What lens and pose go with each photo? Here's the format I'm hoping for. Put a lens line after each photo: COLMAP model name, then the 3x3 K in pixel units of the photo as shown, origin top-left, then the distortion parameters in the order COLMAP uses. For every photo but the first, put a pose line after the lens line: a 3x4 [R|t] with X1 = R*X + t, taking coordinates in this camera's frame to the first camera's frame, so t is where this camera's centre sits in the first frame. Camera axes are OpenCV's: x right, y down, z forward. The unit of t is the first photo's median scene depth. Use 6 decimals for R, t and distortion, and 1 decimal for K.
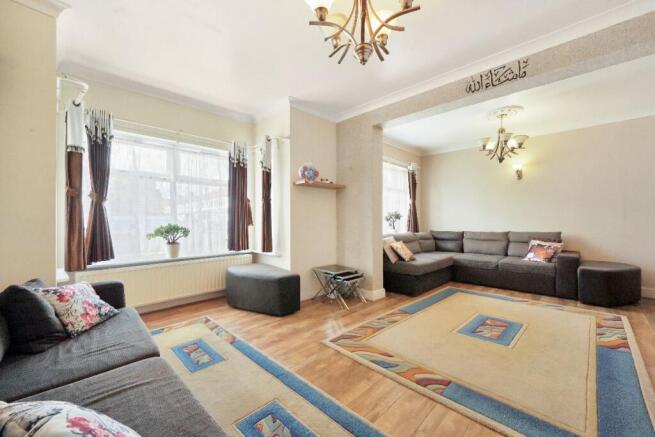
lens RADIAL K [[258.2, 0, 325.3], [0, 258.2, 219.0], [0, 0, 1]] dist [0.003702, 0.000252]
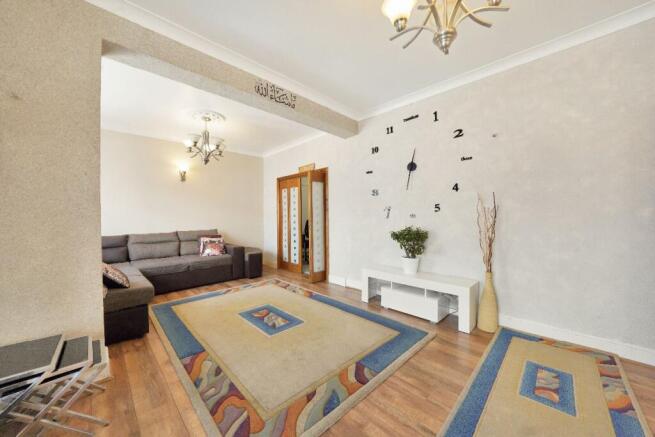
lens RADIAL K [[238.7, 0, 325.7], [0, 238.7, 219.2], [0, 0, 1]] dist [-0.011195, -0.000086]
pose [[0.017546, -0.006372, 0.999826, -0.346660], [0.002256, 0.999977, 0.006333, -0.005582], [-0.999844, 0.002145, 0.017559, 0.694864]]
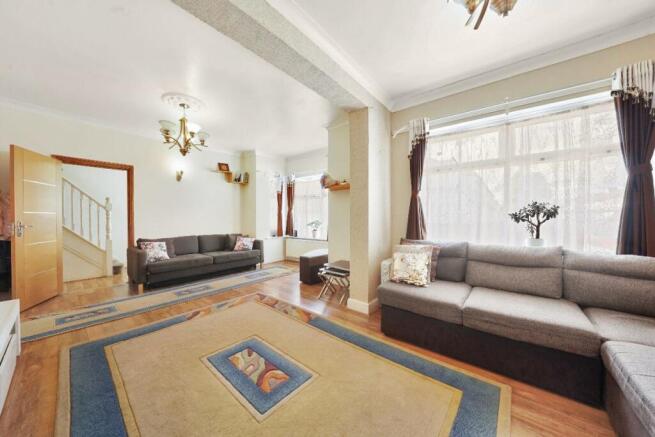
lens RADIAL K [[225.2, 0, 328.3], [0, 225.2, 217.6], [0, 0, 1]] dist [-0.000903, -0.000028]
pose [[0.103719, 0.000218, -0.994607, 1.220781], [0.006055, 0.999981, 0.000851, -0.004312], [0.994588, -0.006111, 0.103716, 1.067400]]
